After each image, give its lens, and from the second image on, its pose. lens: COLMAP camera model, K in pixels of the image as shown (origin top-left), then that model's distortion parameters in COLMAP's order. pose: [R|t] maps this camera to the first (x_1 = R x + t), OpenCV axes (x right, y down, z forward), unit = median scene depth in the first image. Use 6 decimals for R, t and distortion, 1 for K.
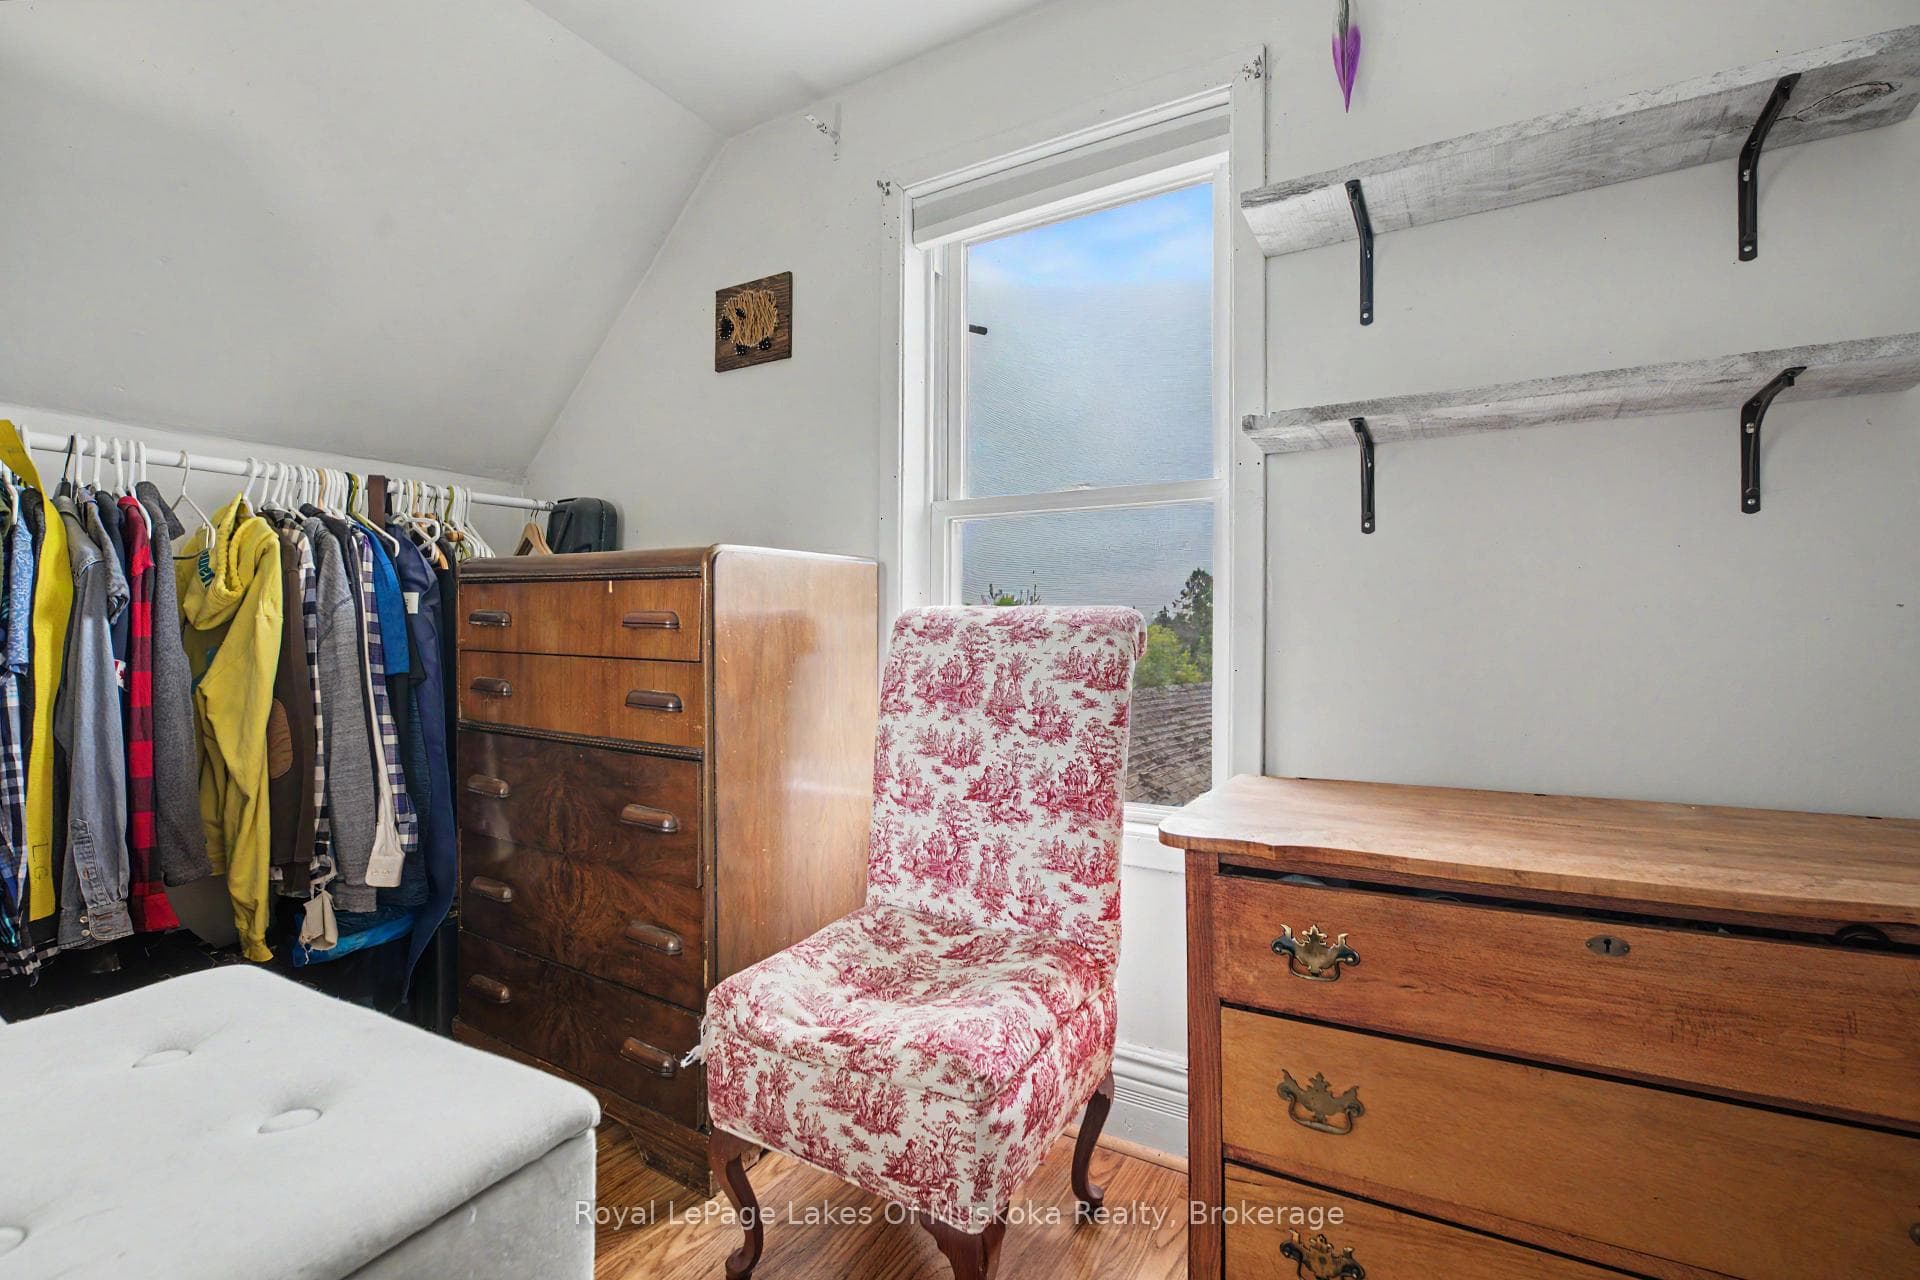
lens RADIAL K [[861.1, 0, 960.7], [0, 861.1, 638.3], [0, 0, 1]] dist [-0.012678, 0.000191]
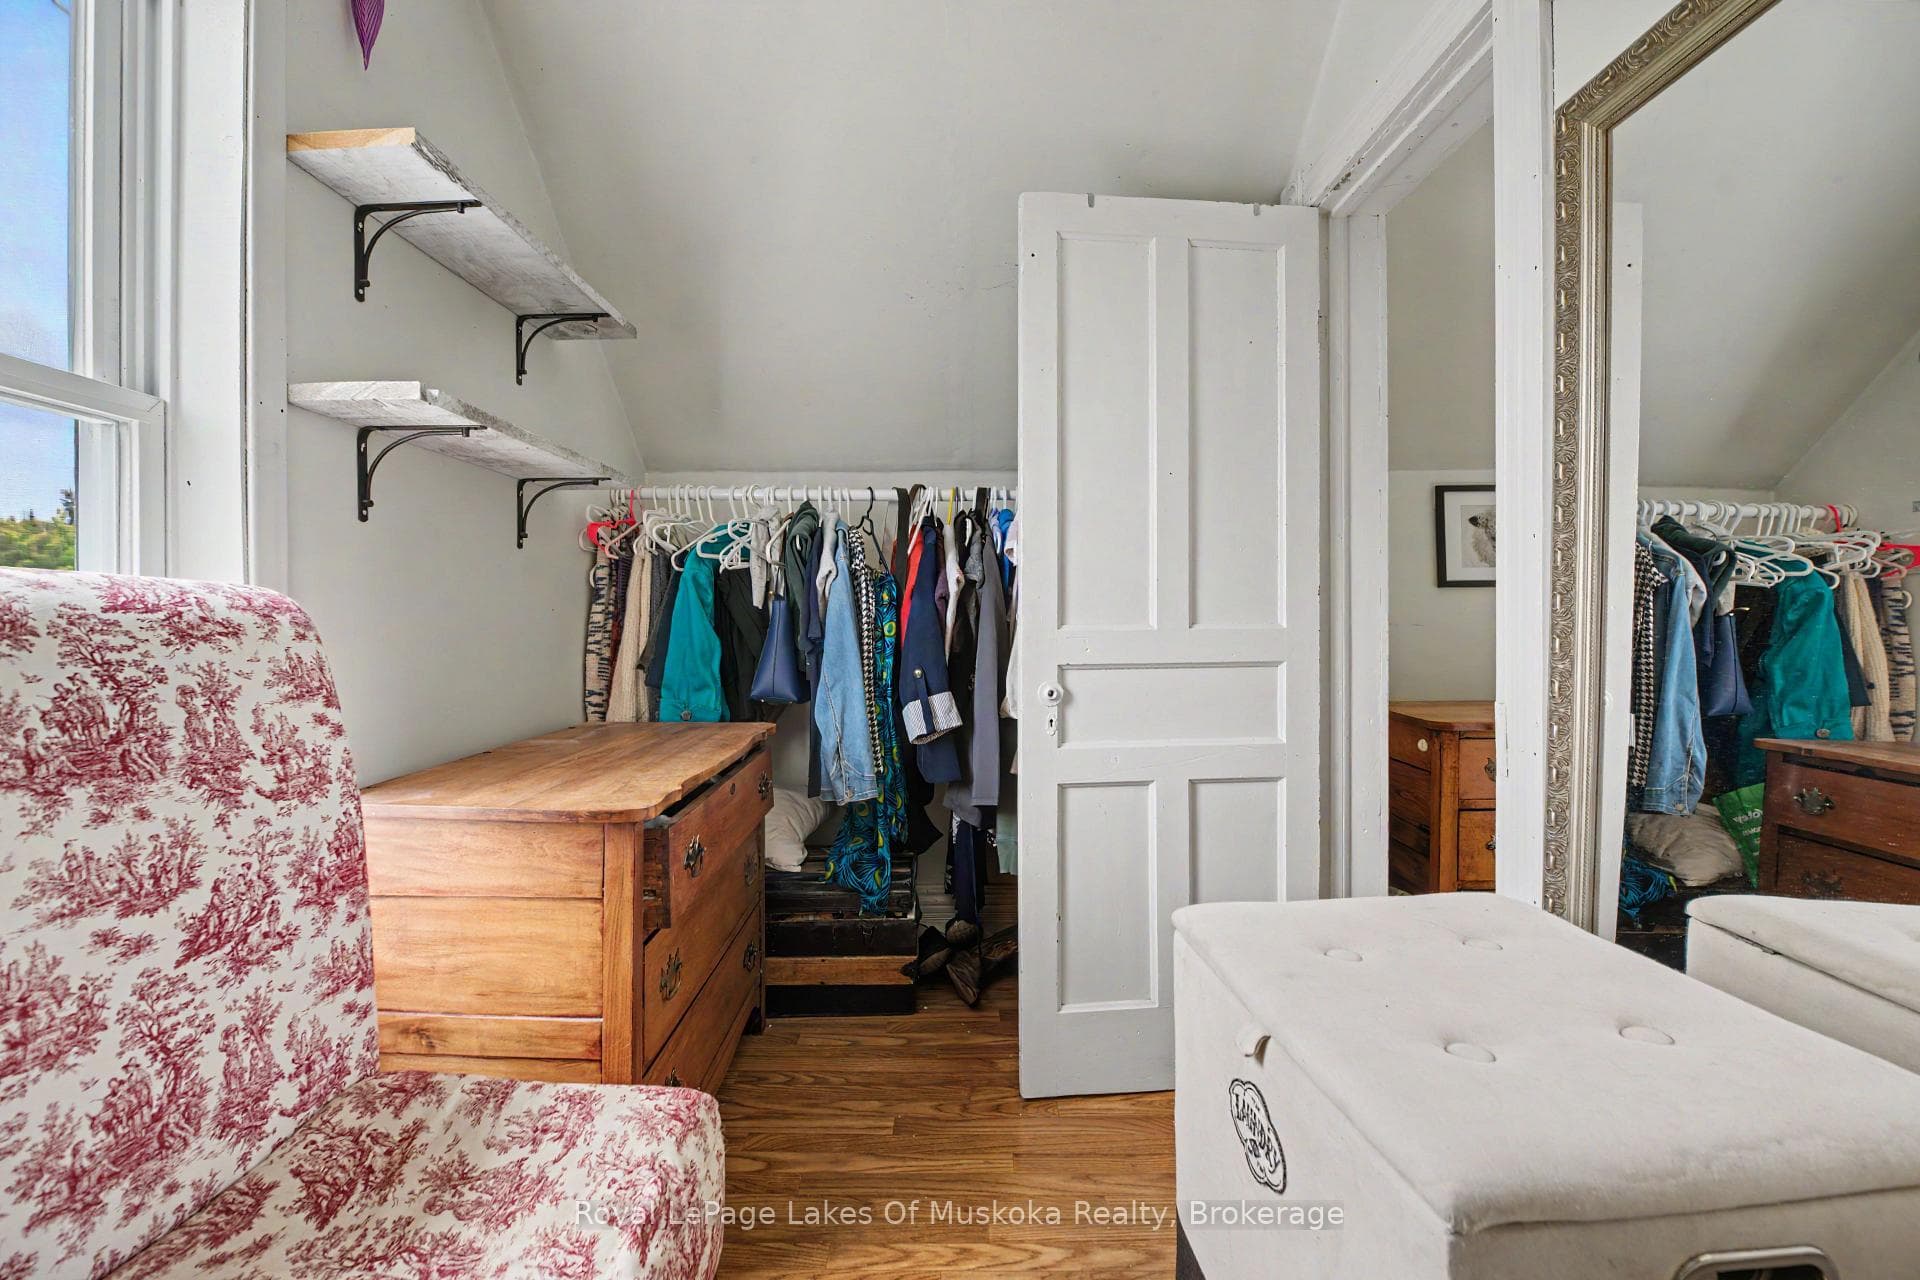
lens RADIAL K [[861.1, 0, 957.2], [0, 861.1, 631.6], [0, 0, 1]] dist [-0.012678, 0.000191]
pose [[-0.517699, -0.006694, 0.855536, -0.652653], [0.005557, 0.999922, 0.011187, -0.006508], [-0.855544, 0.010546, -0.517622, 0.889118]]
